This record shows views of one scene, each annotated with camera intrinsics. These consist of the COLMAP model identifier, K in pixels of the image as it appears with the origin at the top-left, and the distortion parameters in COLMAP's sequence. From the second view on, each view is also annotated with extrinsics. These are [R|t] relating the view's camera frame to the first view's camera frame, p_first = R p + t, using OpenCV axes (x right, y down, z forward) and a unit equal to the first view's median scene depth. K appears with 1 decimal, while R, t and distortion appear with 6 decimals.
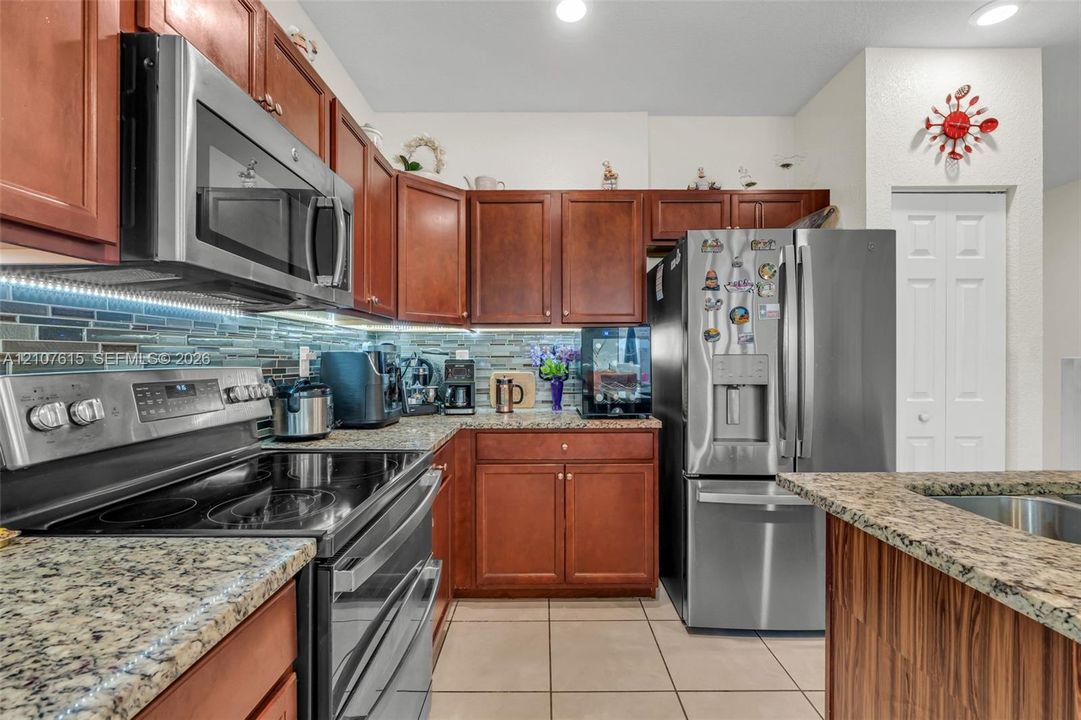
lens RADIAL K [[466.6, 0, 541.9], [0, 466.6, 361.3], [0, 0, 1]] dist [-0.006364, -0.000731]
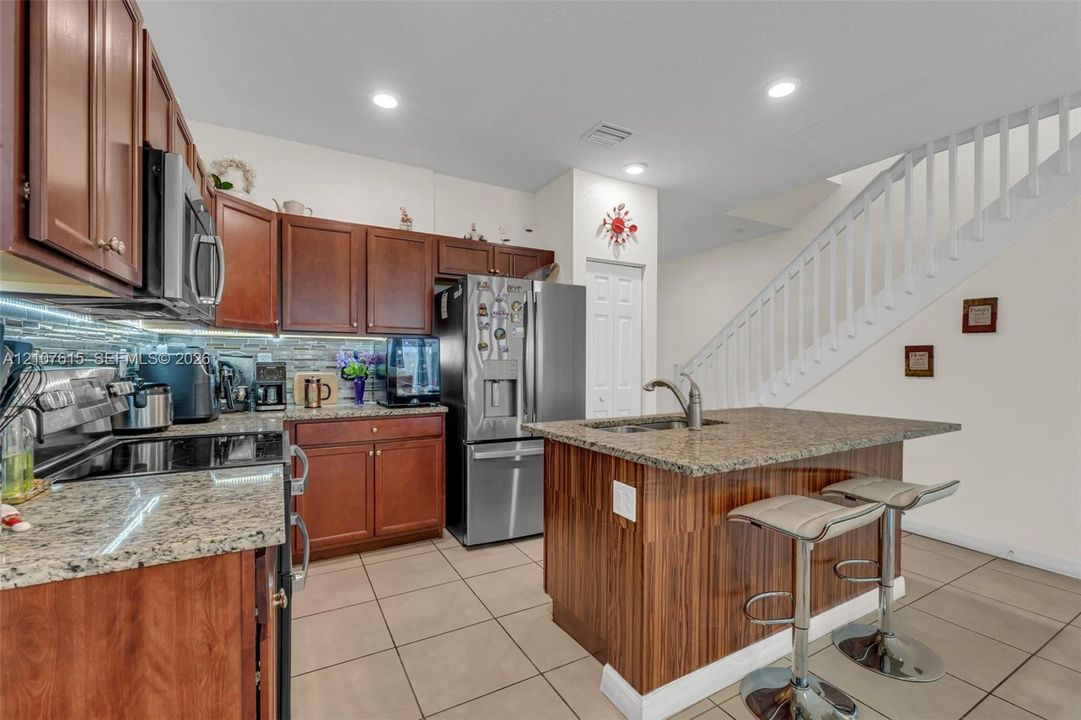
lens RADIAL K [[466.6, 0, 542.9], [0, 466.6, 365.7], [0, 0, 1]] dist [-0.006364, -0.000731]
pose [[0.874325, 0.002223, 0.485337, -0.167241], [-0.002507, 0.999997, -0.000065, 0.003756], [-0.485335, -0.001160, 0.874327, -0.346810]]
